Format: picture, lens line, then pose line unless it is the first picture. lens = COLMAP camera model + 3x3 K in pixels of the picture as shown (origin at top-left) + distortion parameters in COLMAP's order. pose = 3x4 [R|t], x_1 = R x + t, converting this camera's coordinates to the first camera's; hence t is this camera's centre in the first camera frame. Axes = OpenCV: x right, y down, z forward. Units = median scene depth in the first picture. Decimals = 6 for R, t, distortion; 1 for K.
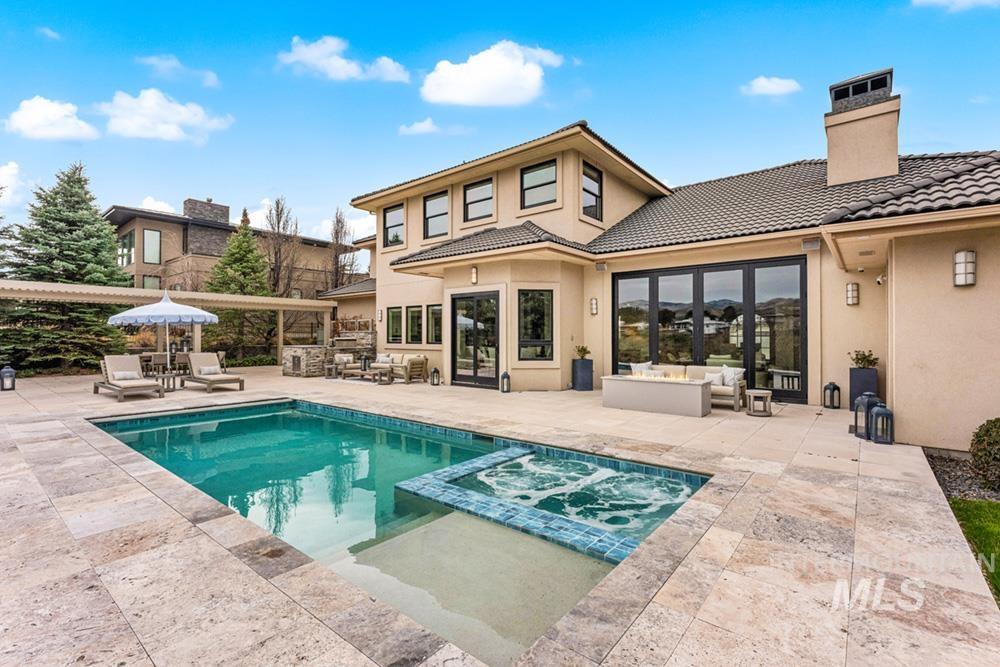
lens RADIAL K [[445.9, 0, 502.0], [0, 445.9, 336.7], [0, 0, 1]] dist [0.001752, 0.000409]
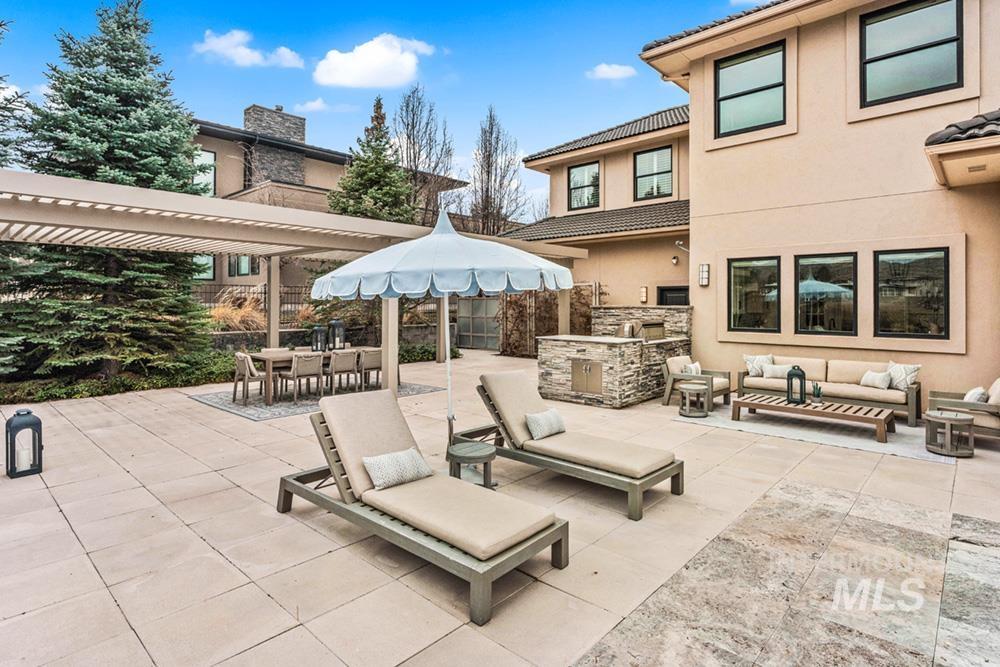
lens RADIAL K [[518.0, 0, 501.5], [0, 518.0, 301.3], [0, 0, 1]] dist [0.001414, 0.000447]
pose [[0.998088, 0.001066, -0.061795, -0.497908], [-0.001304, 0.999992, -0.003826, -0.016475], [0.061790, 0.003899, 0.998082, 0.432832]]
